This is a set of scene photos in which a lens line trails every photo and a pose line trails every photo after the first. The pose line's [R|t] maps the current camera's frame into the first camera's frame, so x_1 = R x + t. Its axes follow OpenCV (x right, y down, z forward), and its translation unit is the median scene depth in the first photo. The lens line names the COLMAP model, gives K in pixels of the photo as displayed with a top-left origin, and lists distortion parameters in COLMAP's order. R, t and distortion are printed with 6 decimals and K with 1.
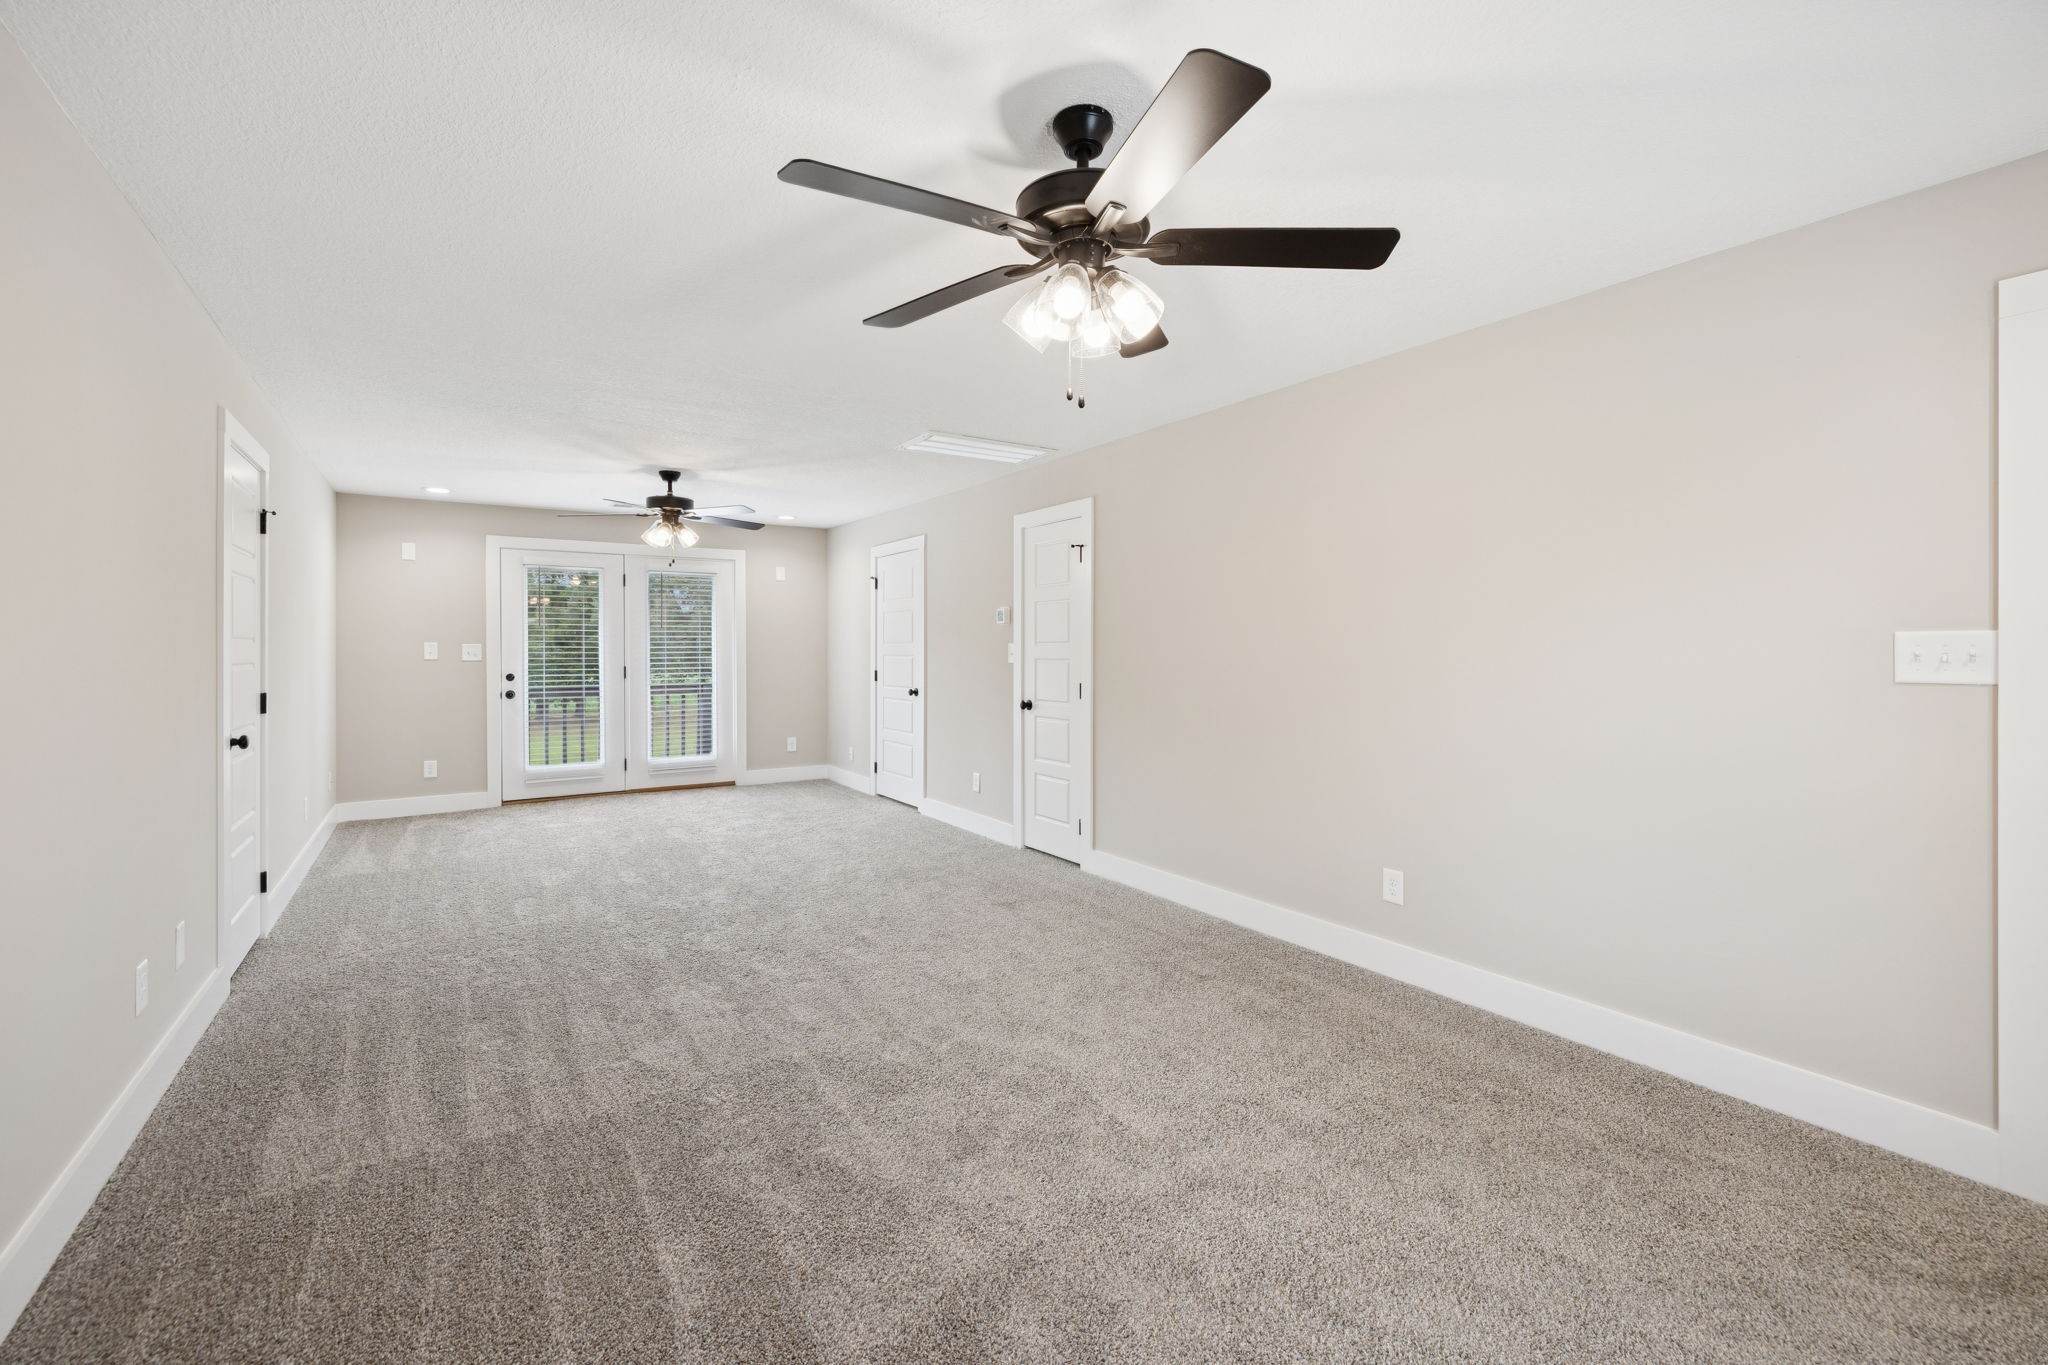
lens RADIAL K [[866.7, 0, 1012.4], [0, 866.7, 656.2], [0, 0, 1]] dist [-0.006063, 0.001245]
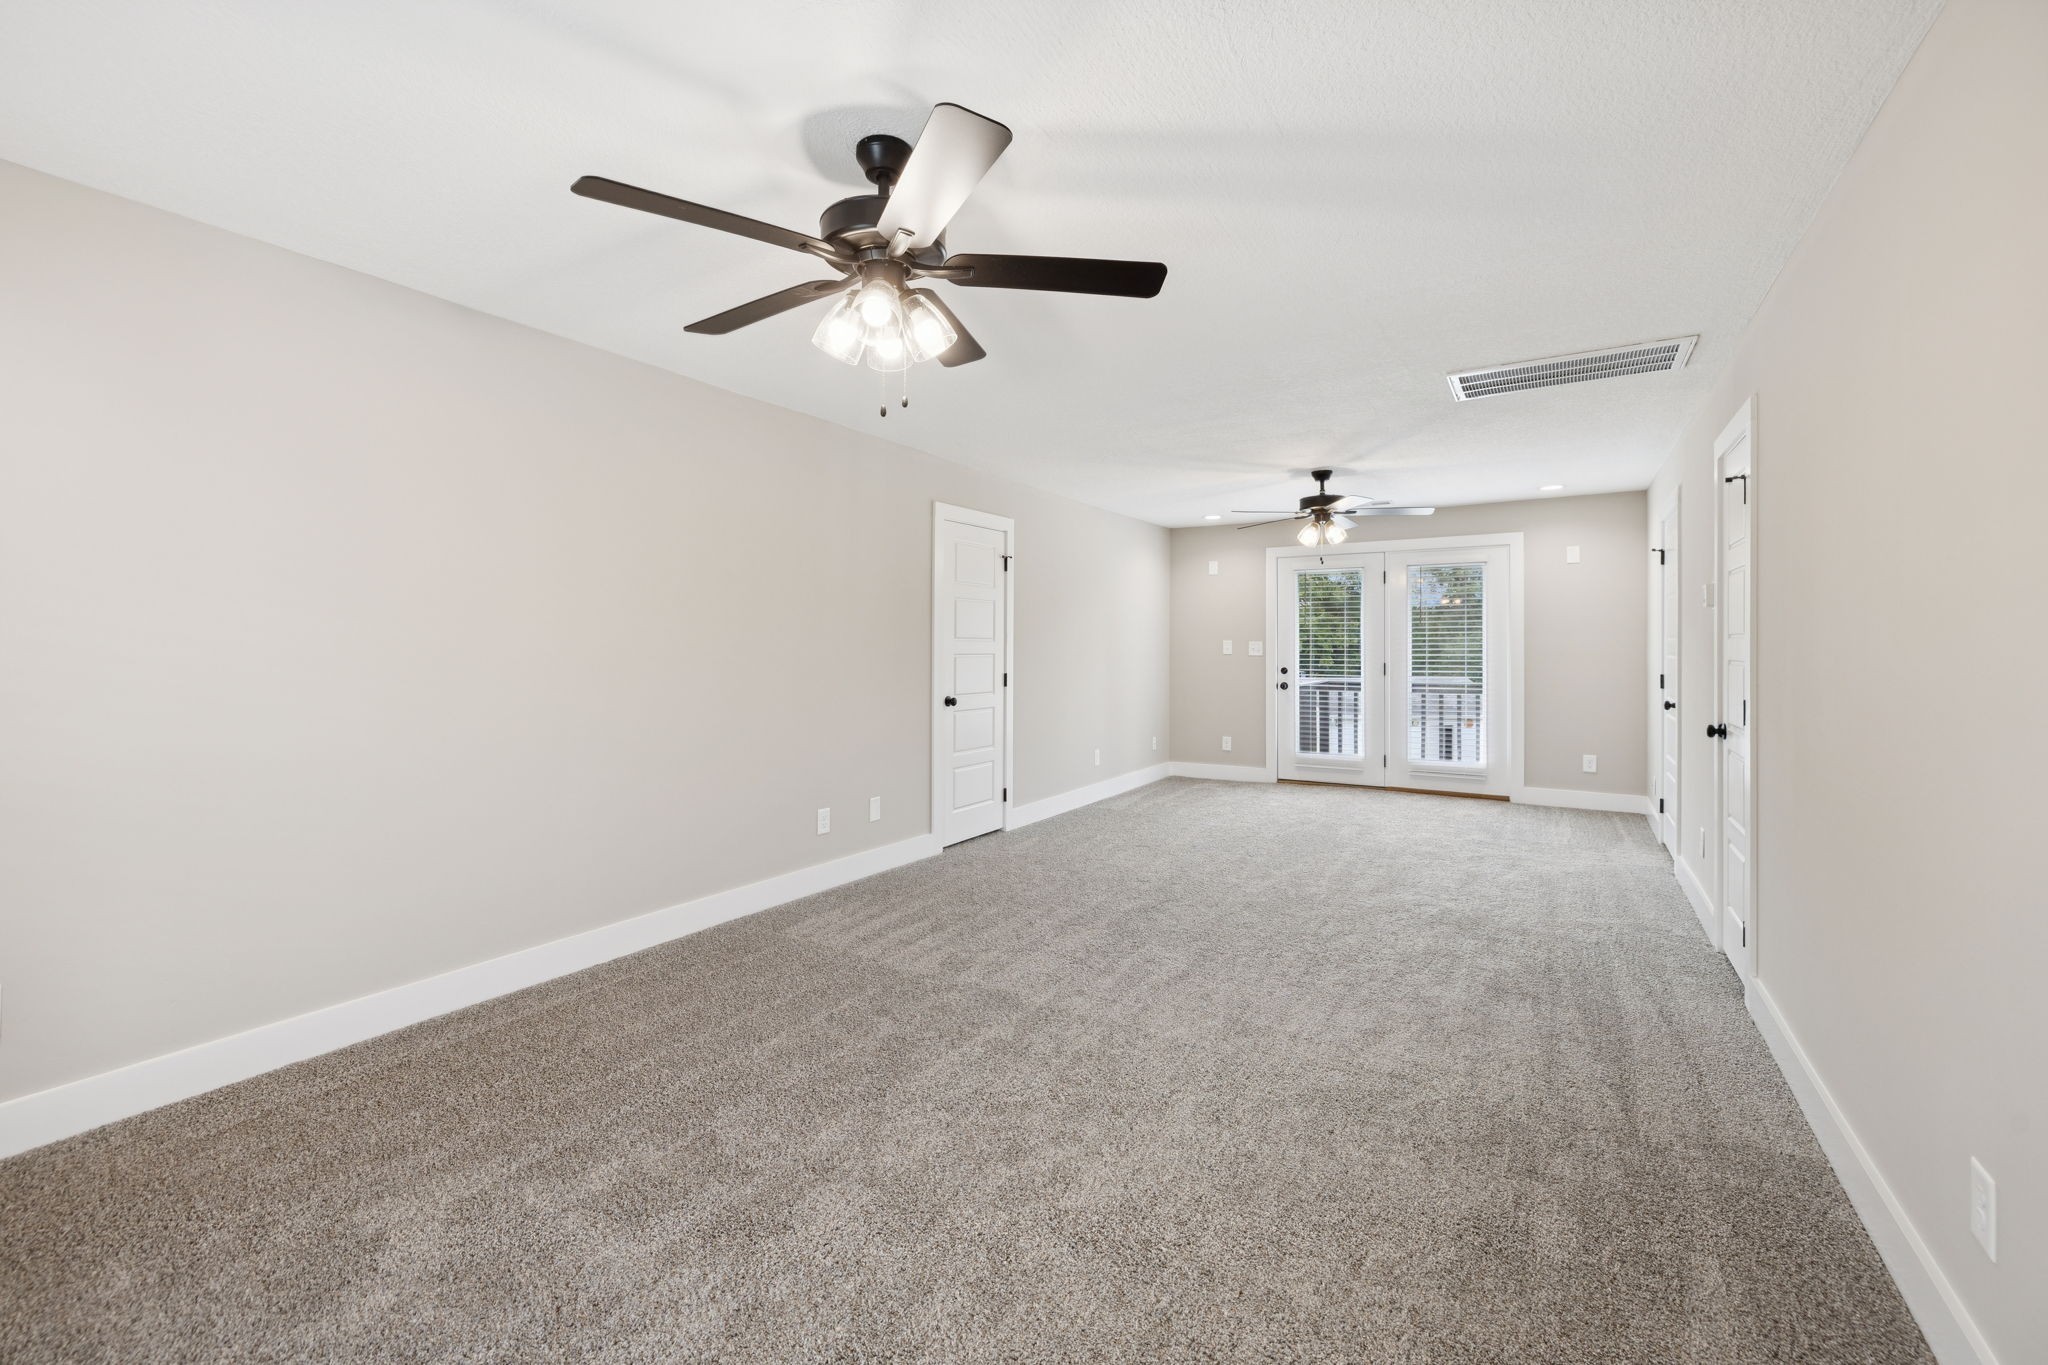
lens RADIAL K [[866.7, 0, 994.5], [0, 866.7, 650.3], [0, 0, 1]] dist [-0.006063, 0.001245]
pose [[0.408869, 0.005088, -0.912579, 0.376405], [-0.008562, 0.999962, 0.001739, -0.001179], [0.912553, 0.007103, 0.408897, 0.234466]]
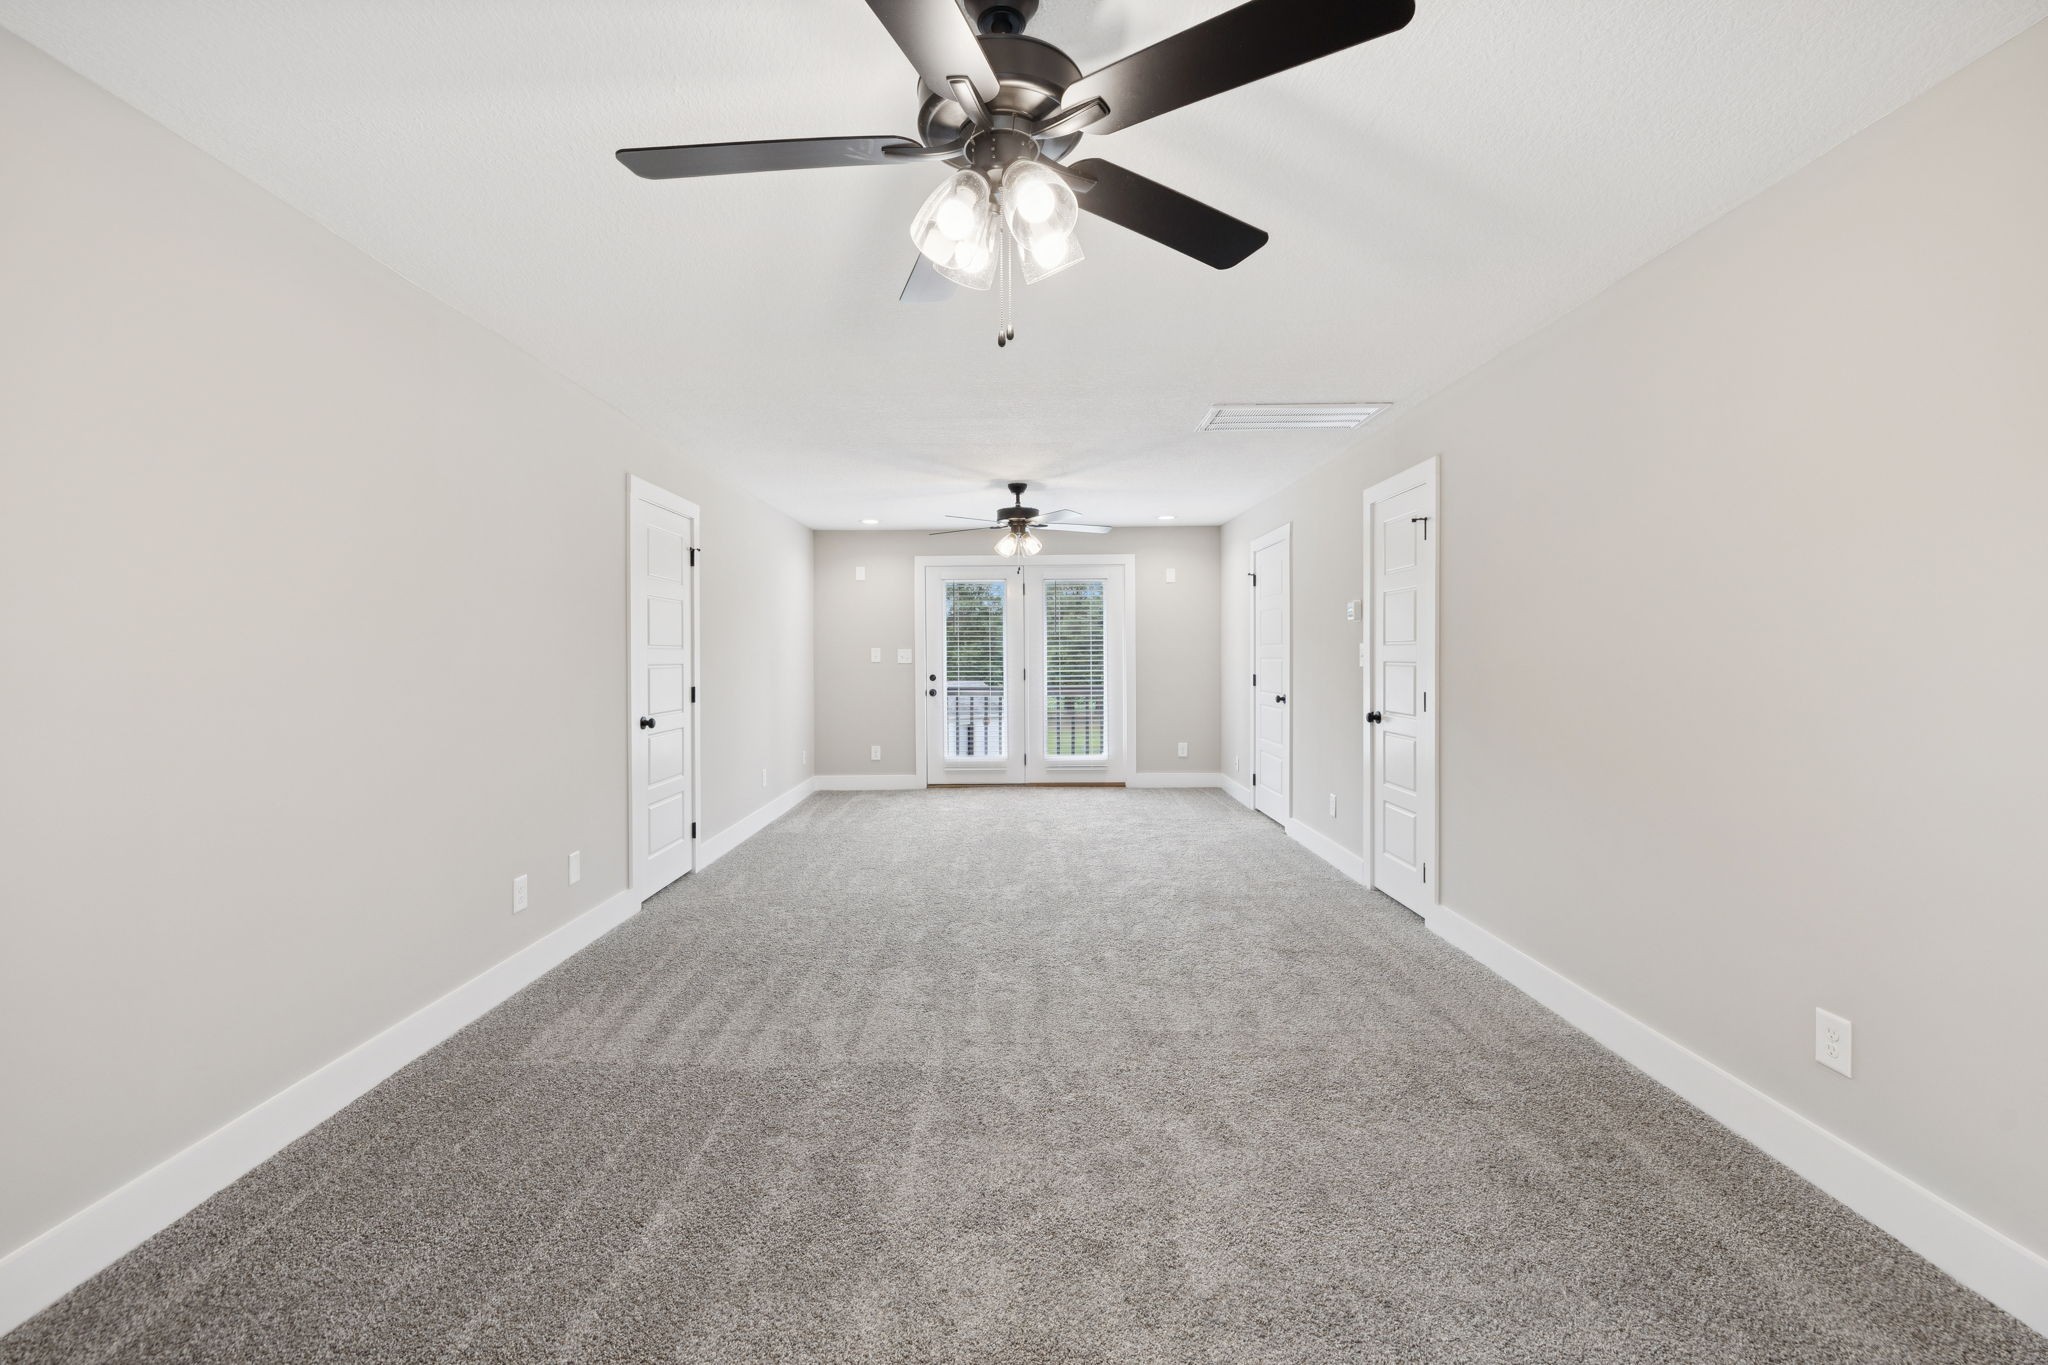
lens RADIAL K [[866.7, 0, 1004.3], [0, 866.7, 665.4], [0, 0, 1]] dist [-0.006063, 0.001245]
pose [[0.830346, 0.003053, -0.557240, 0.179788], [0.000610, 0.999979, 0.006388, 0.001019], [0.557248, -0.005644, 0.830327, 0.113803]]
